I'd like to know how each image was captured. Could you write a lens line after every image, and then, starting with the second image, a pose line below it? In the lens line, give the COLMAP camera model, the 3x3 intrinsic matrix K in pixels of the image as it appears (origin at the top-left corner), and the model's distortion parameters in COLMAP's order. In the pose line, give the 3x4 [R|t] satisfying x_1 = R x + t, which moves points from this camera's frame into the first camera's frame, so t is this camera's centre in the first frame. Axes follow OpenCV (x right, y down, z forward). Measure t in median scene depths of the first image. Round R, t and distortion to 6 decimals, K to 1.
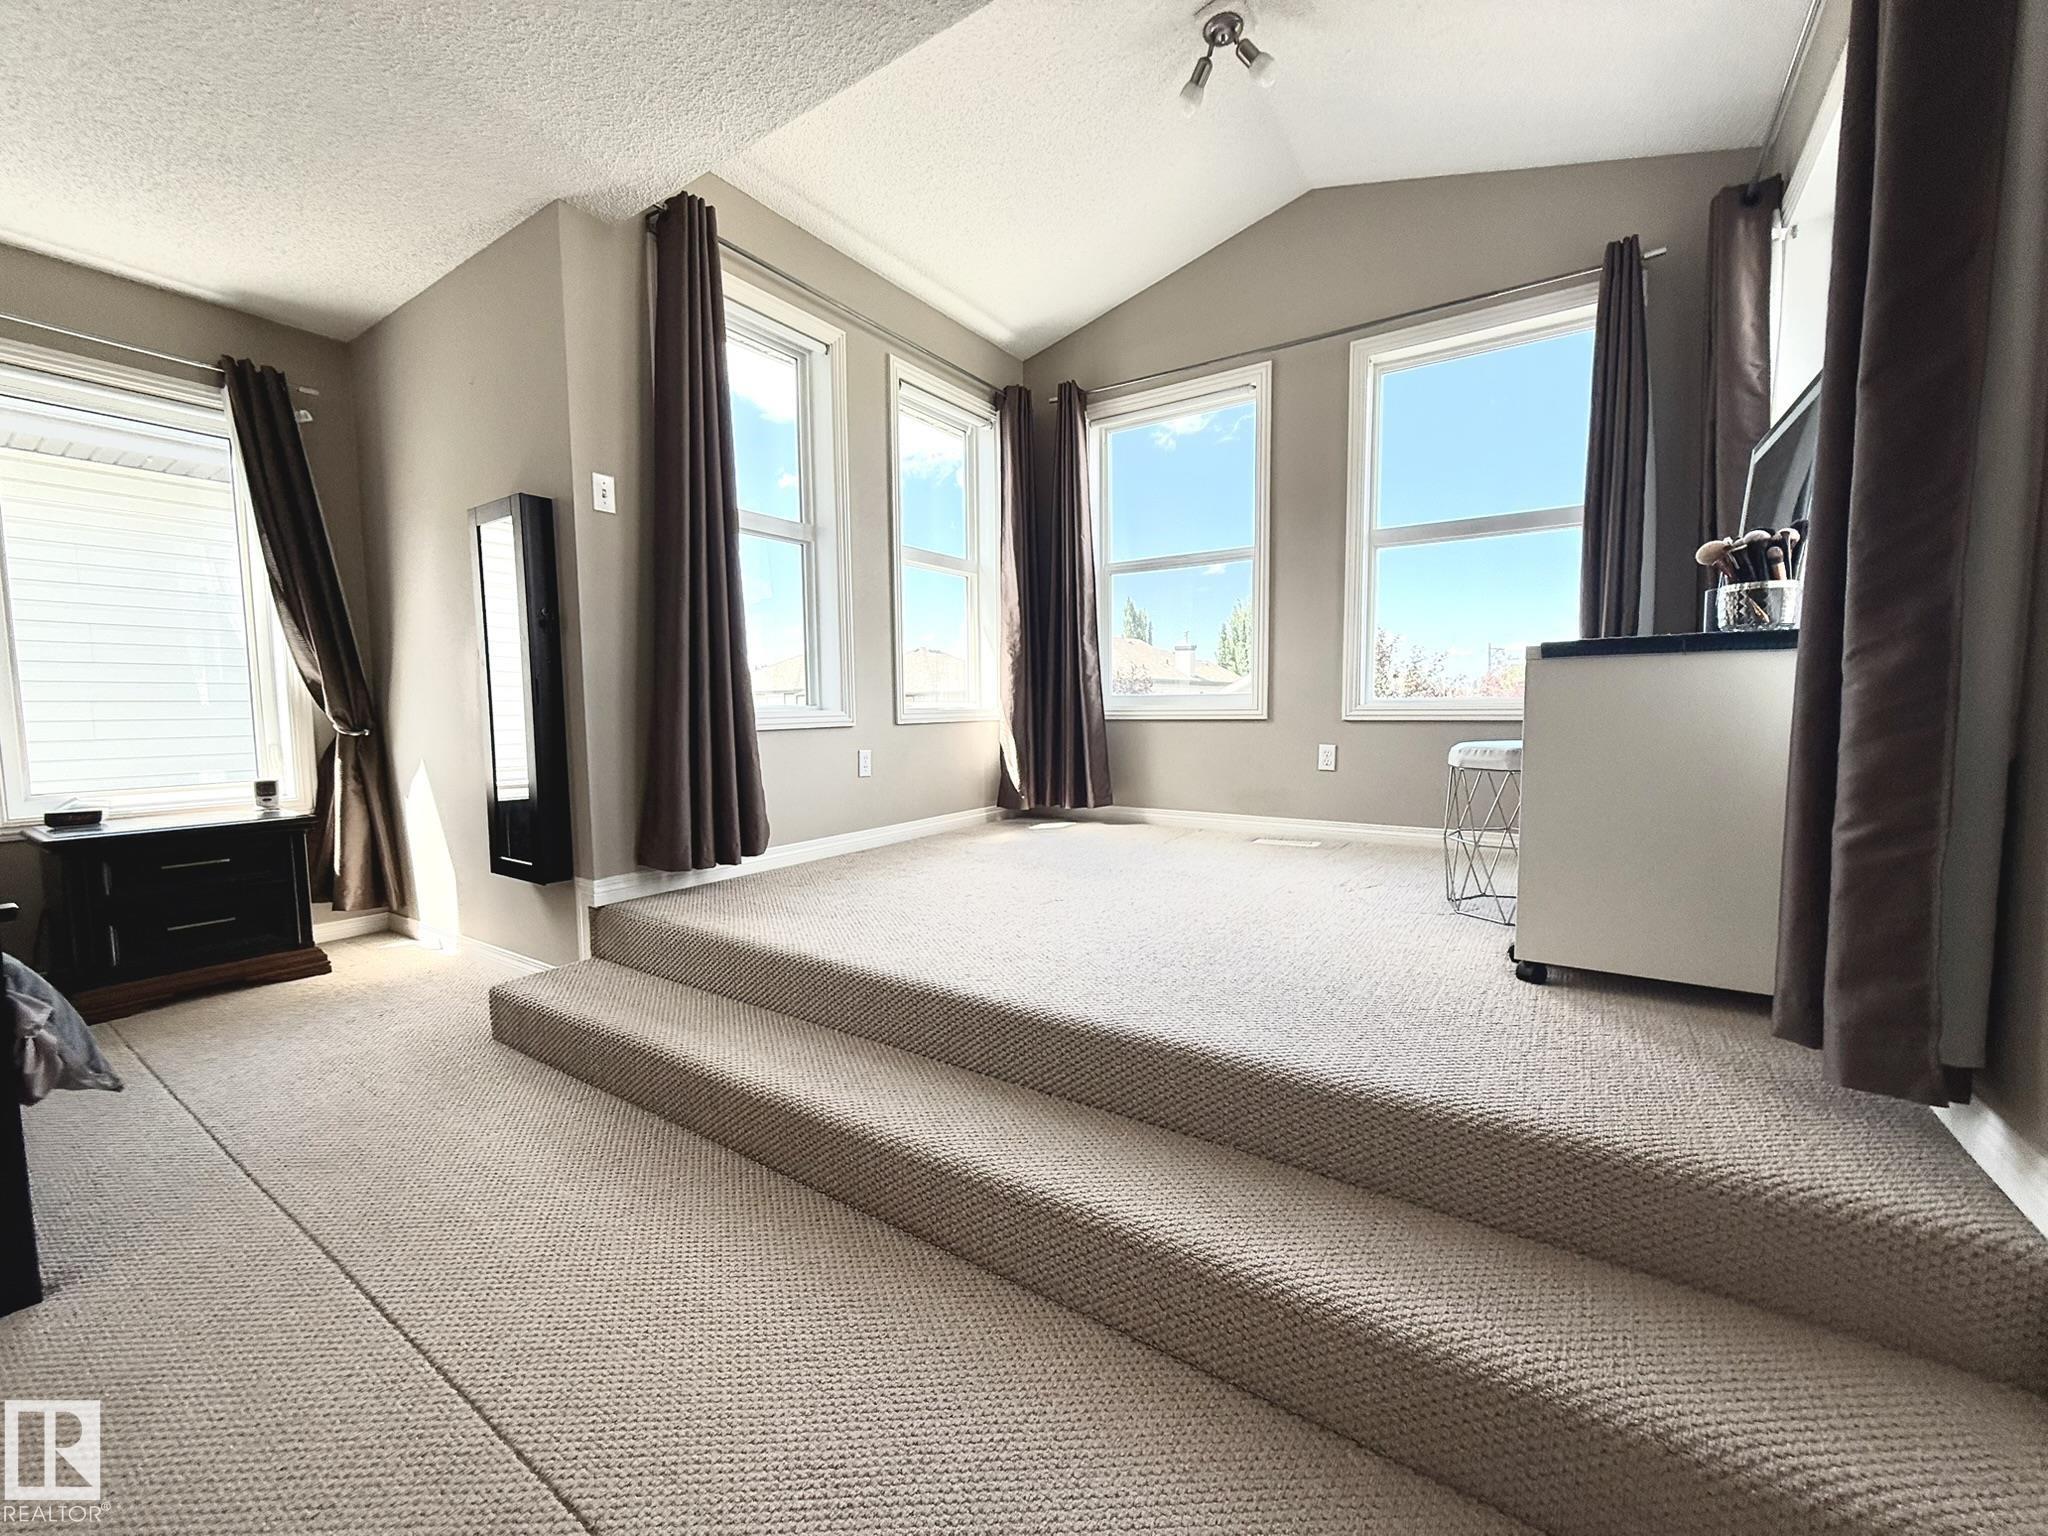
lens RADIAL K [[814.2, 0, 1029.9], [0, 814.2, 766.7], [0, 0, 1]] dist [0.001993, -0.000530]
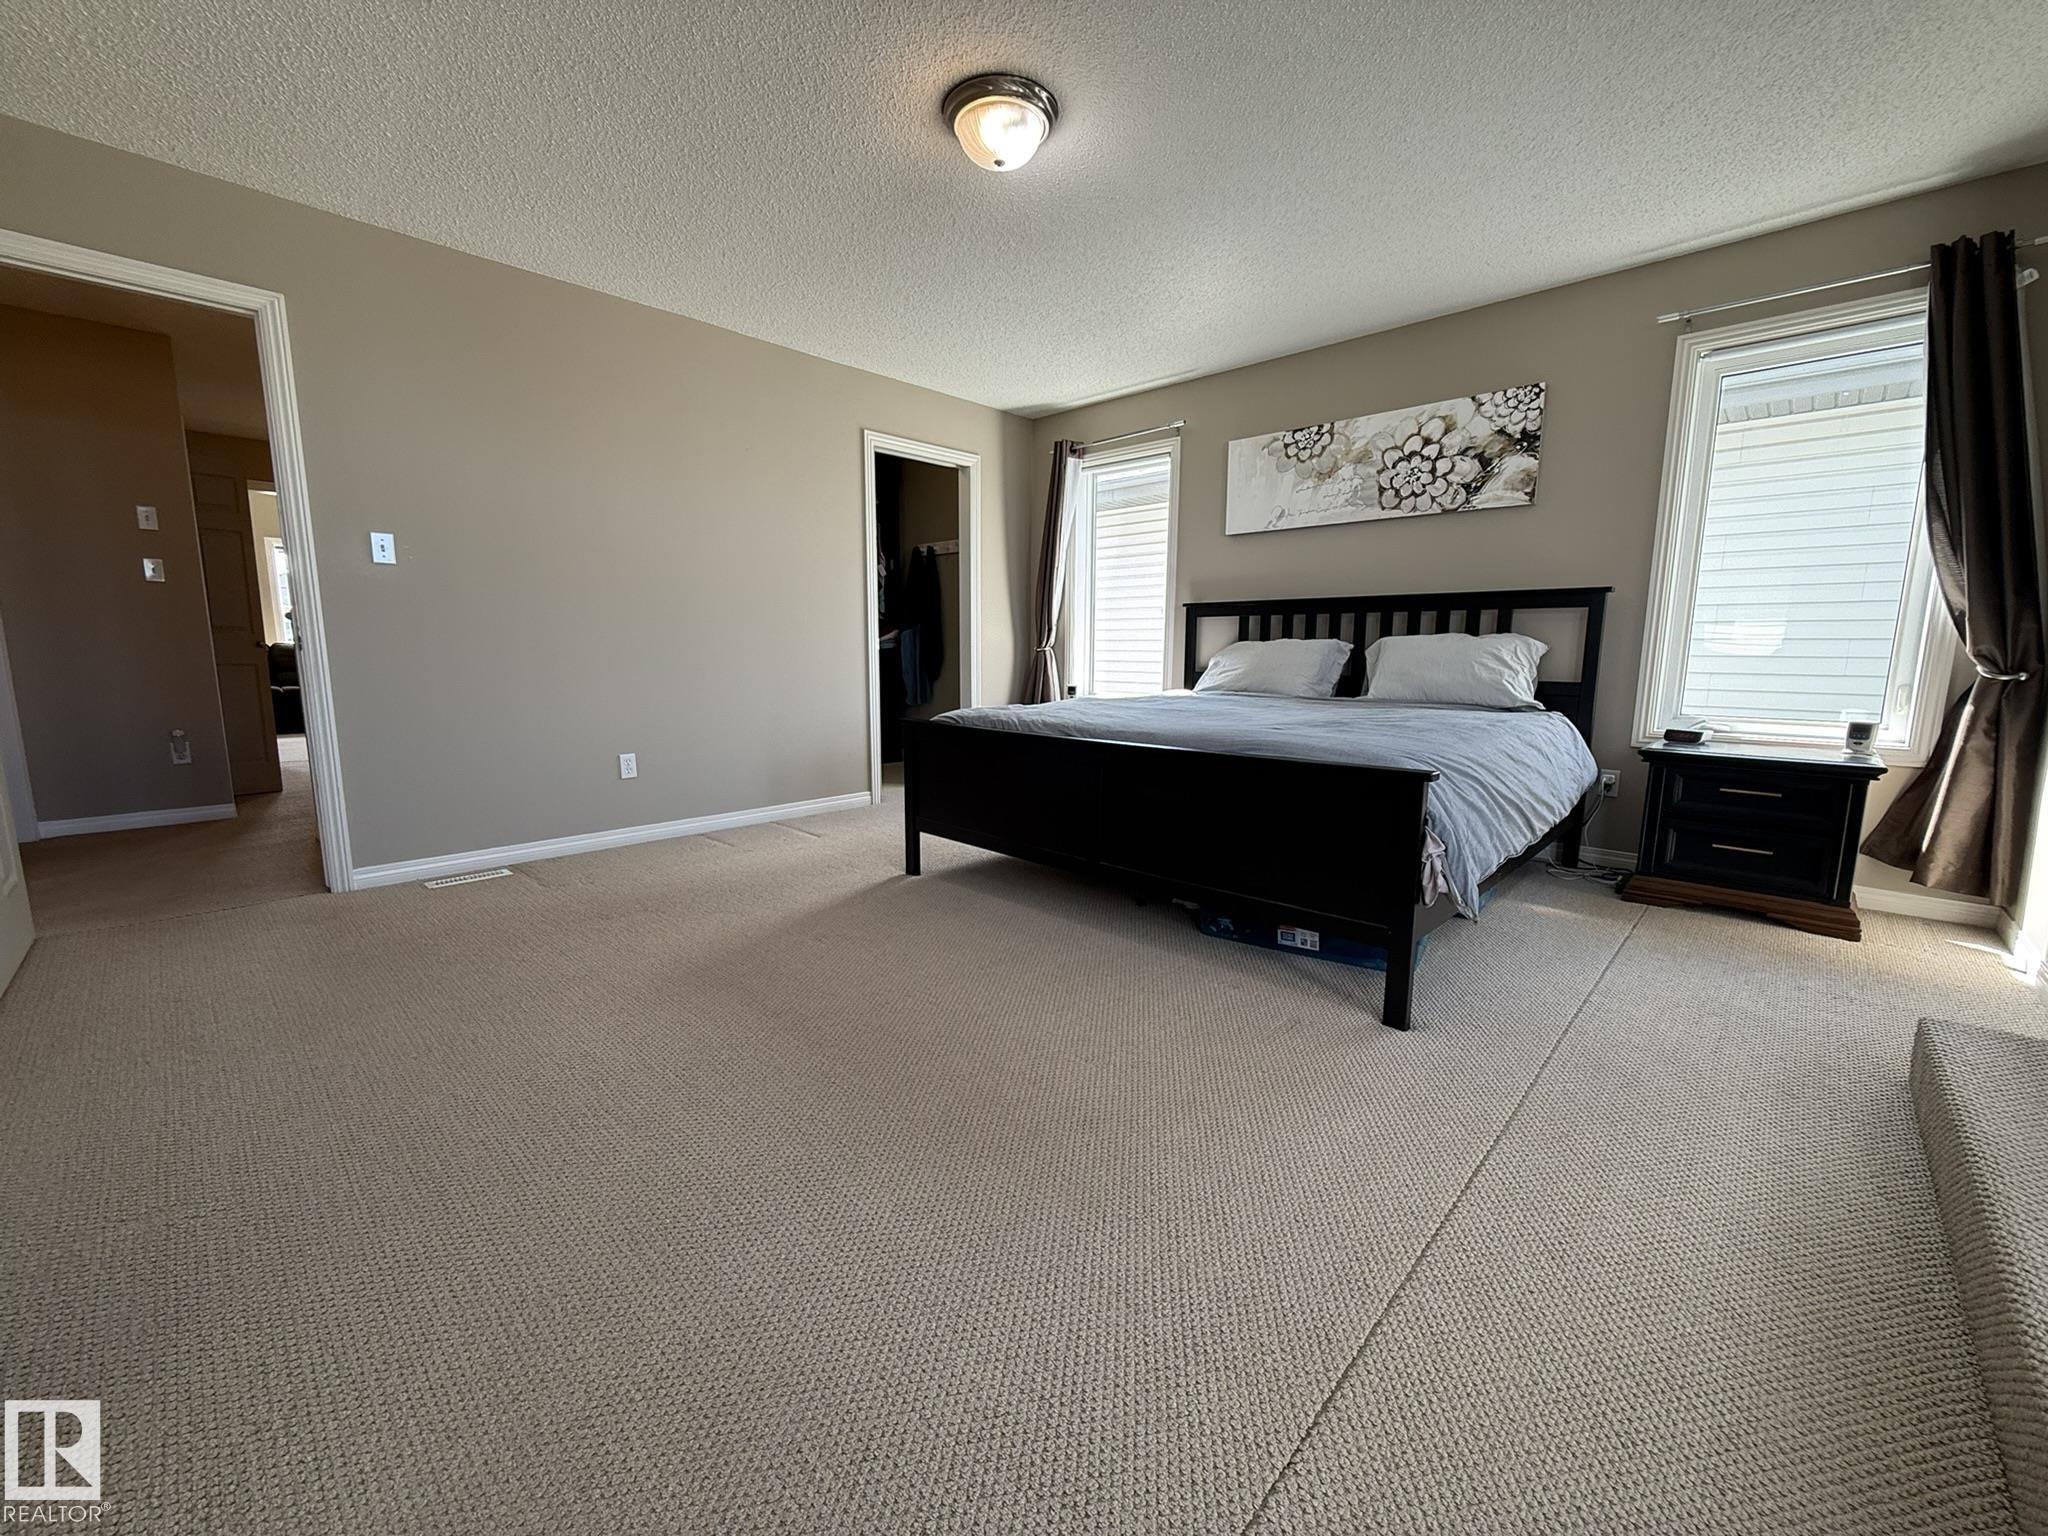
lens RADIAL K [[814.2, 0, 1019.8], [0, 814.2, 766.5], [0, 0, 1]] dist [0.001993, -0.000530]
pose [[-0.171460, 0.151509, -0.973471, 0.132839], [-0.080525, 0.982643, 0.167119, -0.011336], [0.981895, 0.107043, -0.156283, 0.202458]]
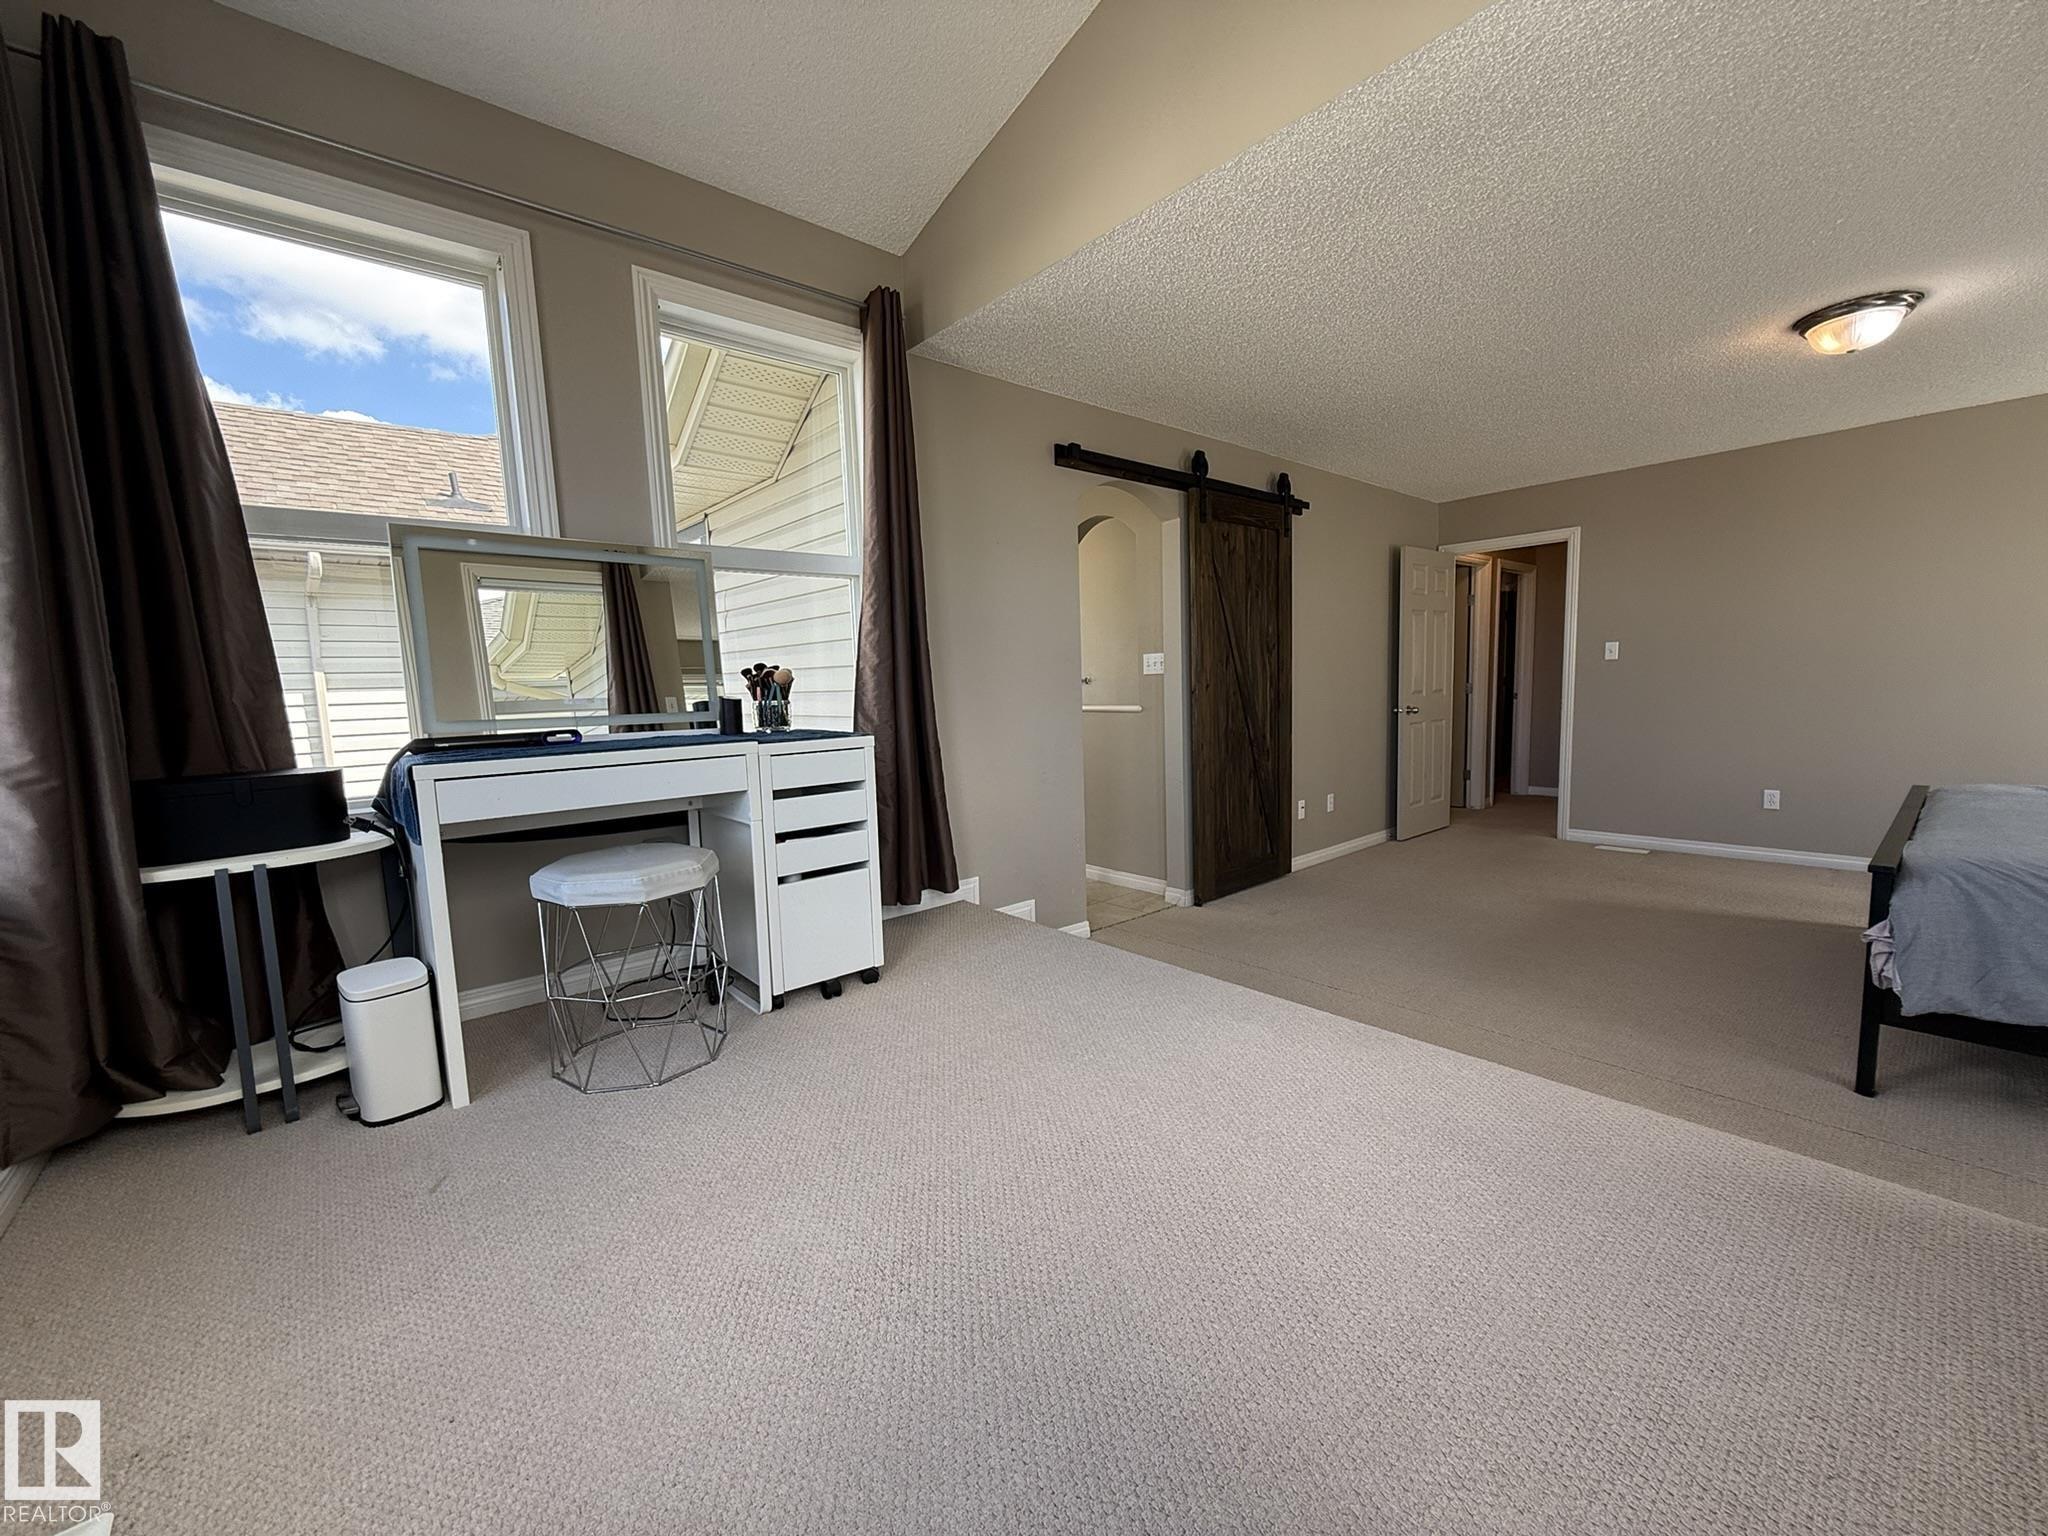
lens RADIAL K [[814.2, 0, 1019.2], [0, 814.2, 773.9], [0, 0, 1]] dist [0.001993, -0.000530]
pose [[-0.964969, 0.013599, 0.262010, 0.026424], [0.063078, 0.981389, 0.181377, -0.172820], [-0.254667, 0.191550, -0.947868, 1.212302]]
